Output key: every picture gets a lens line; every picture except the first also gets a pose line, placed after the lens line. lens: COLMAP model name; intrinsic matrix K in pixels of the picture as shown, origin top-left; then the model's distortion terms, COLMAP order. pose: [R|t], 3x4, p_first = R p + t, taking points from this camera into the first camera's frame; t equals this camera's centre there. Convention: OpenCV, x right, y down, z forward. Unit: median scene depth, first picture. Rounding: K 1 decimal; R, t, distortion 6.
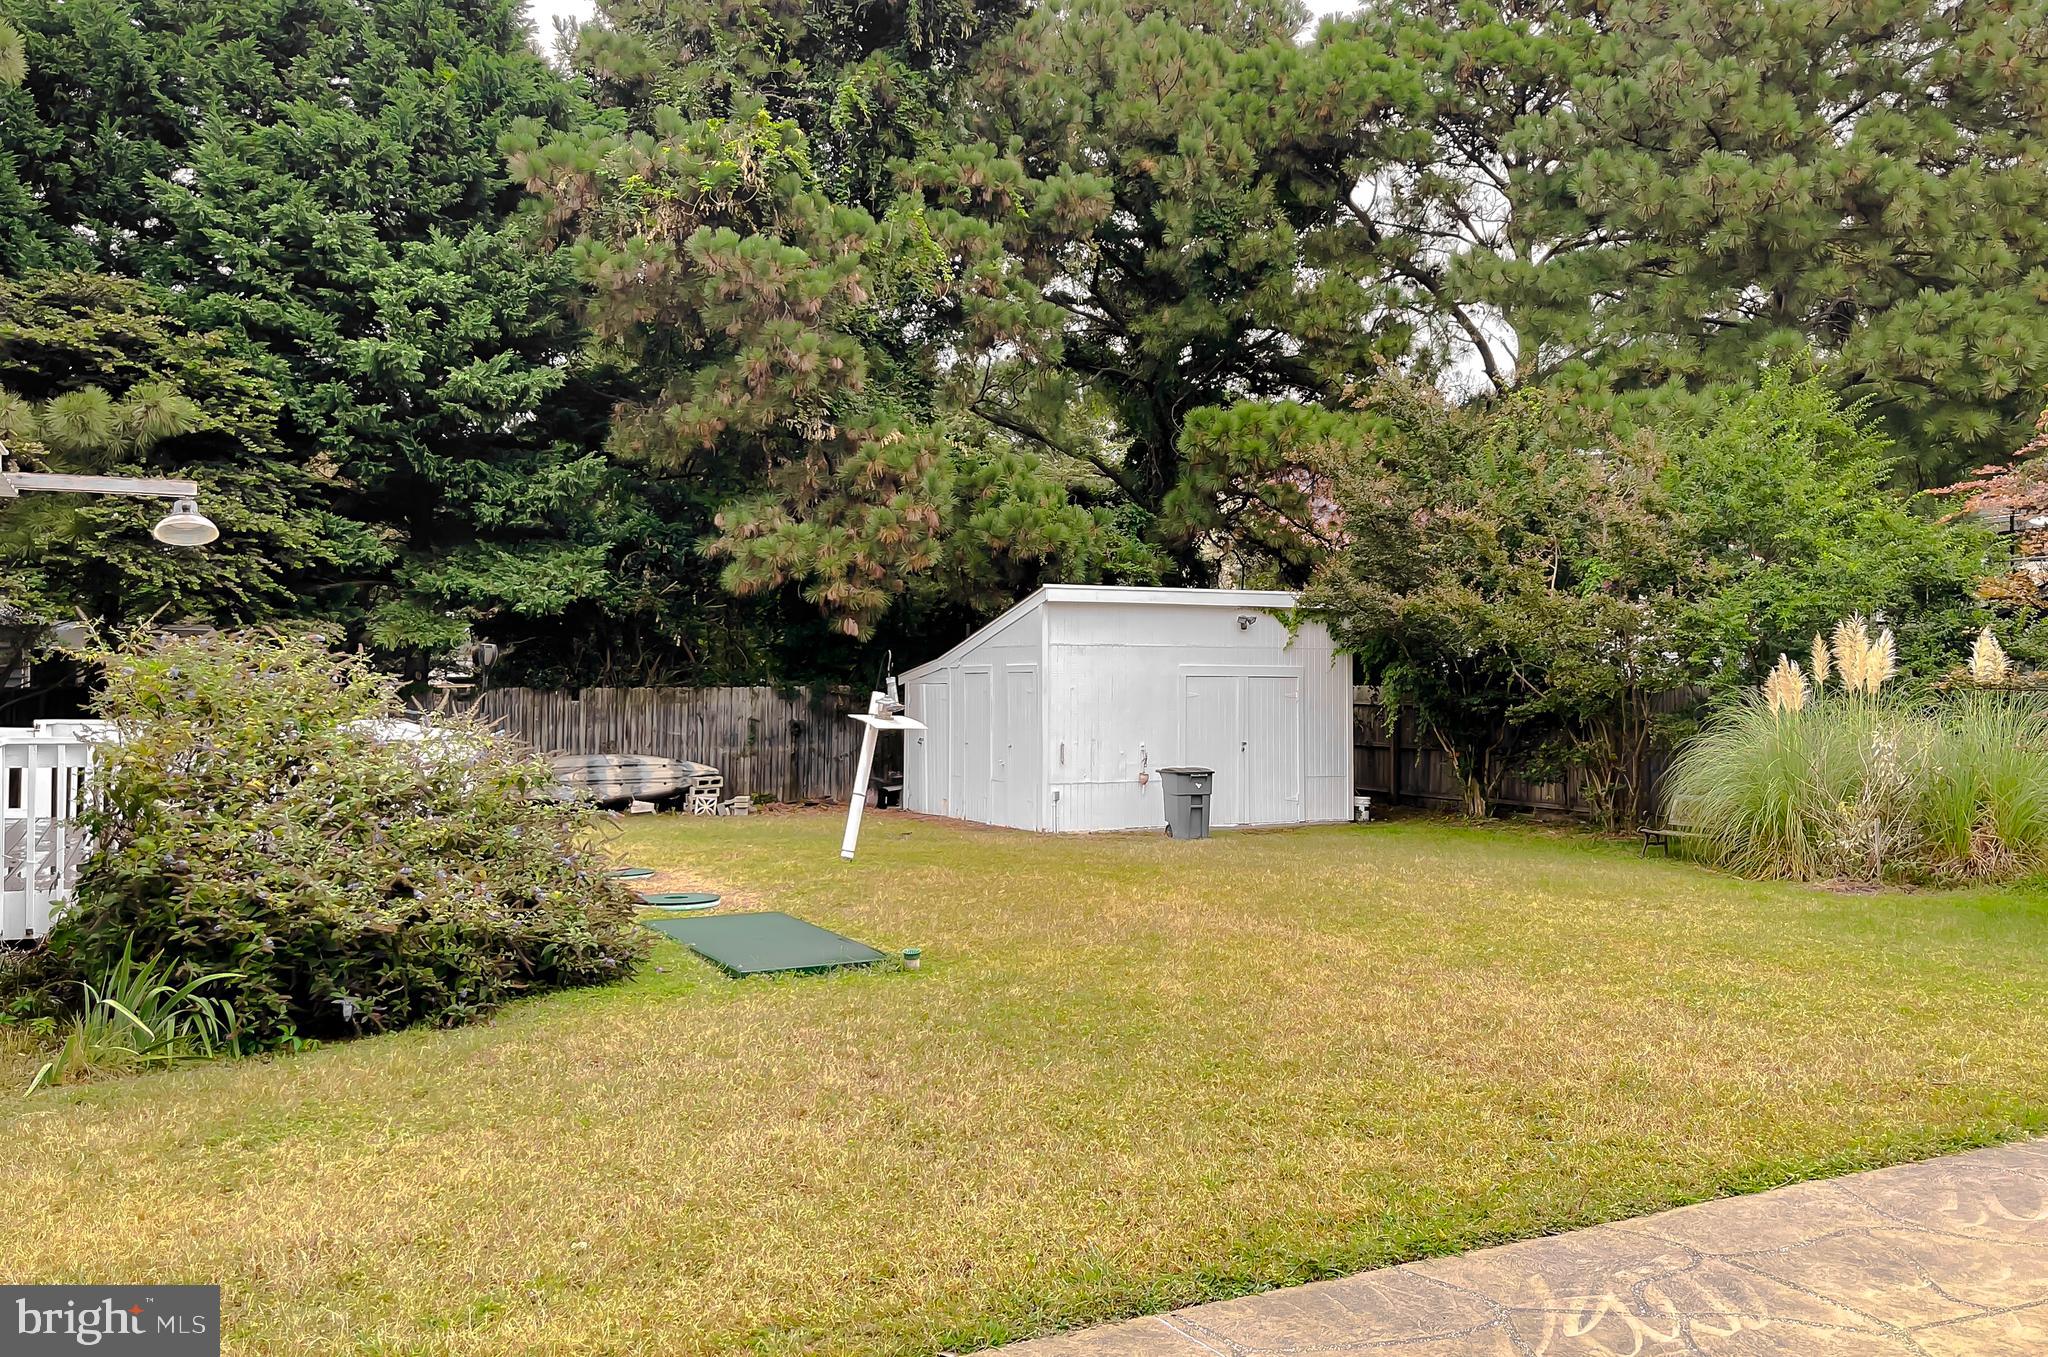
lens RADIAL K [[1737.5, 0, 1157.9], [0, 1737.5, 679.8], [0, 0, 1]] dist [0.040530, -0.046610]
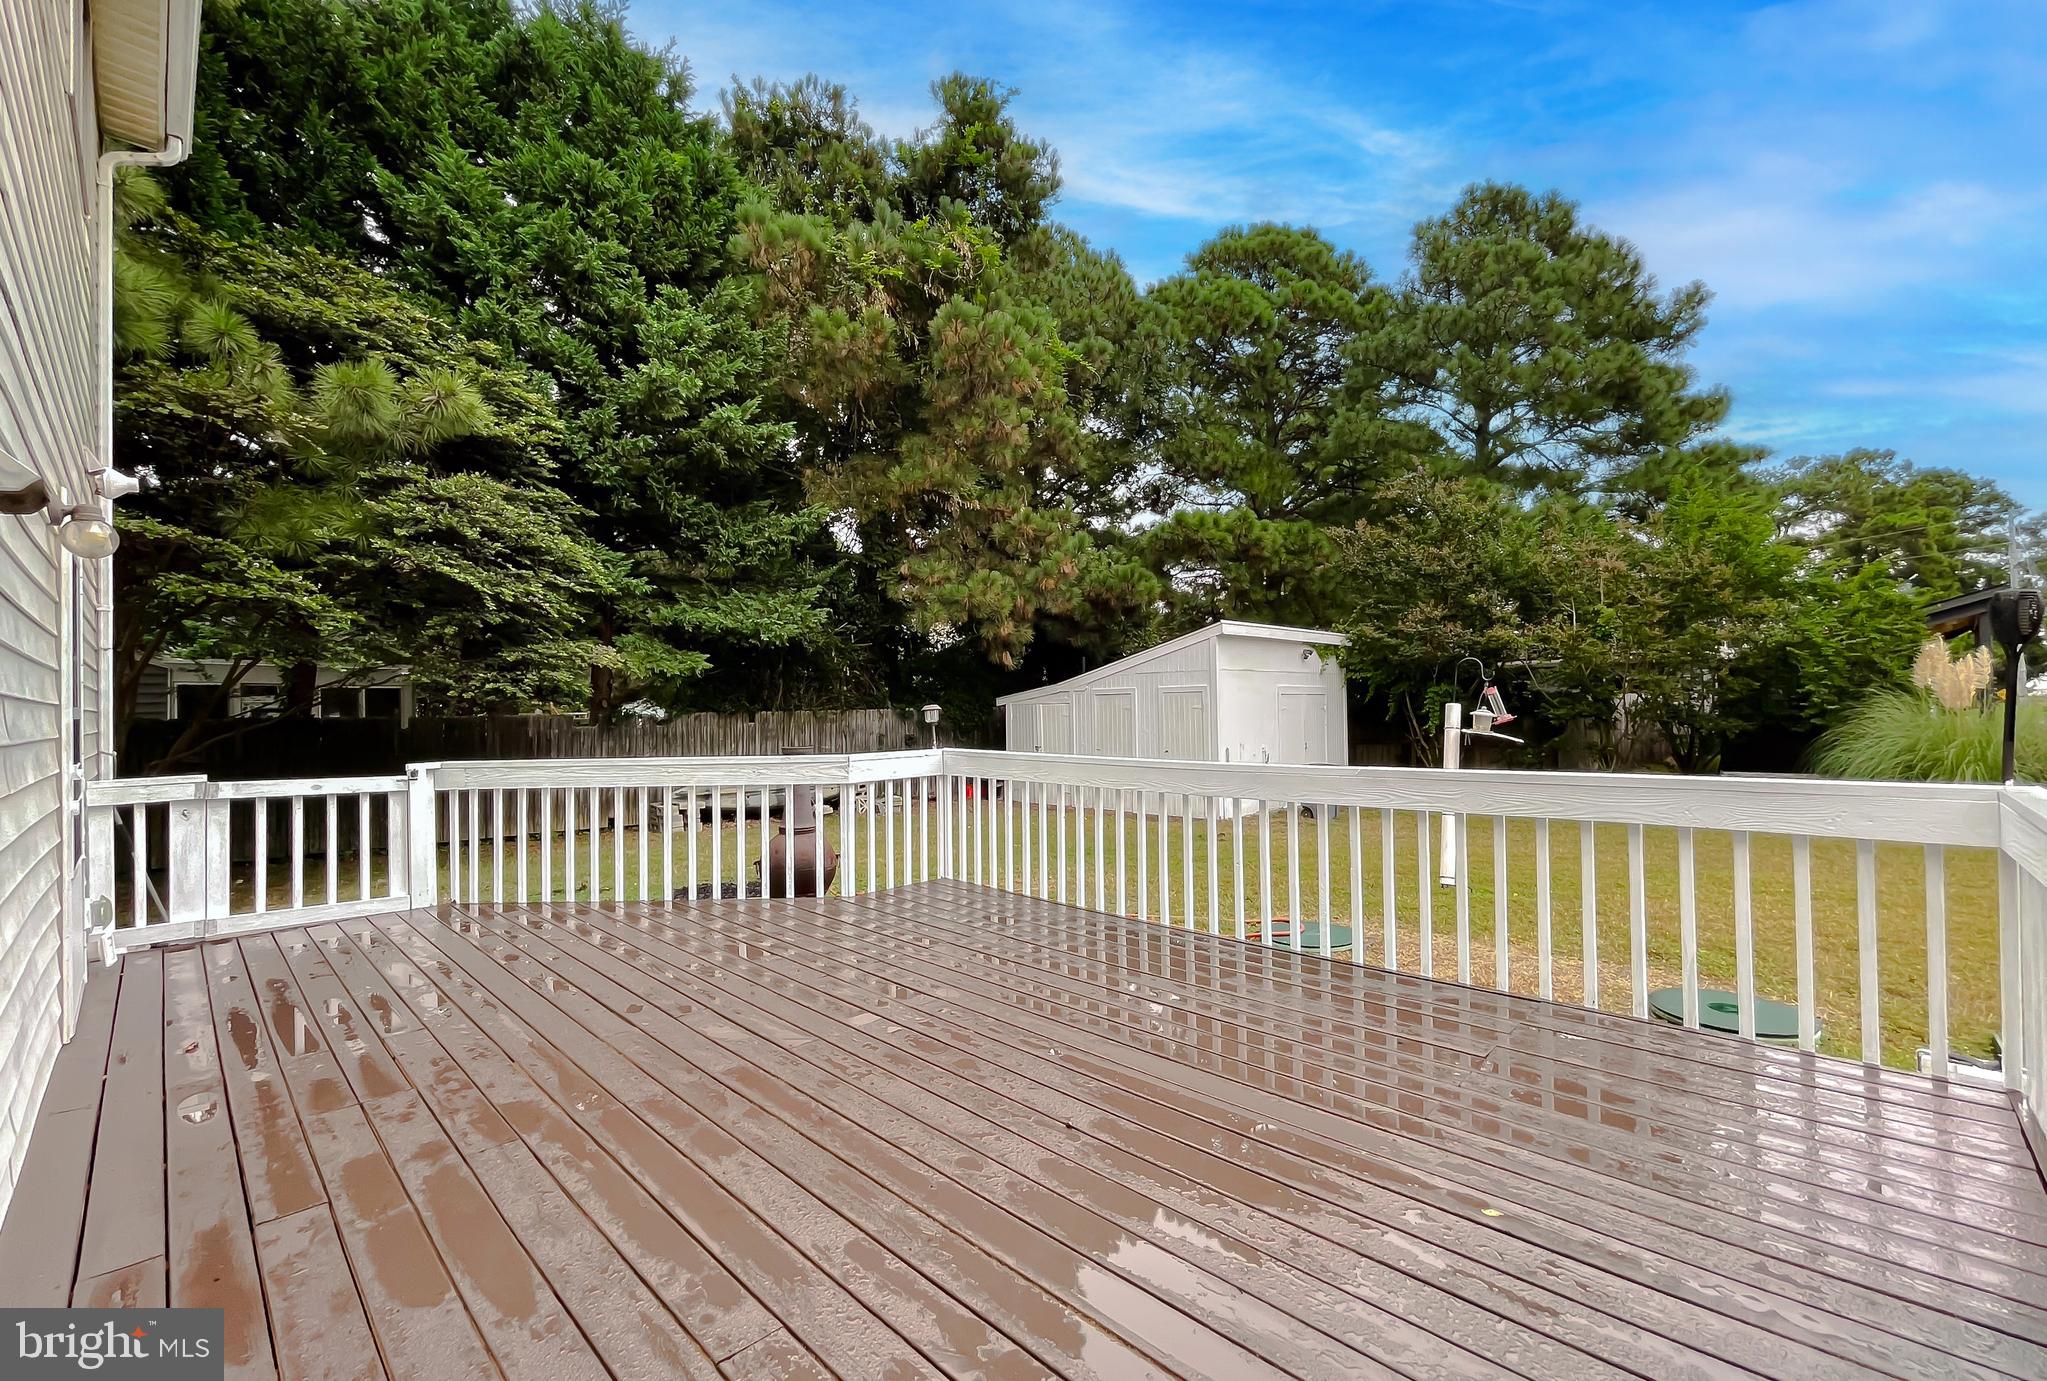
lens RADIAL K [[844.9, 0, 1013.0], [0, 844.9, 707.6], [0, 0, 1]] dist [-0.009611, -0.000388]
pose [[0.959220, -0.016970, 0.282152, -0.362385], [0.016870, 0.999854, 0.002785, 0.003148], [-0.282158, 0.002088, 0.959366, 0.444851]]
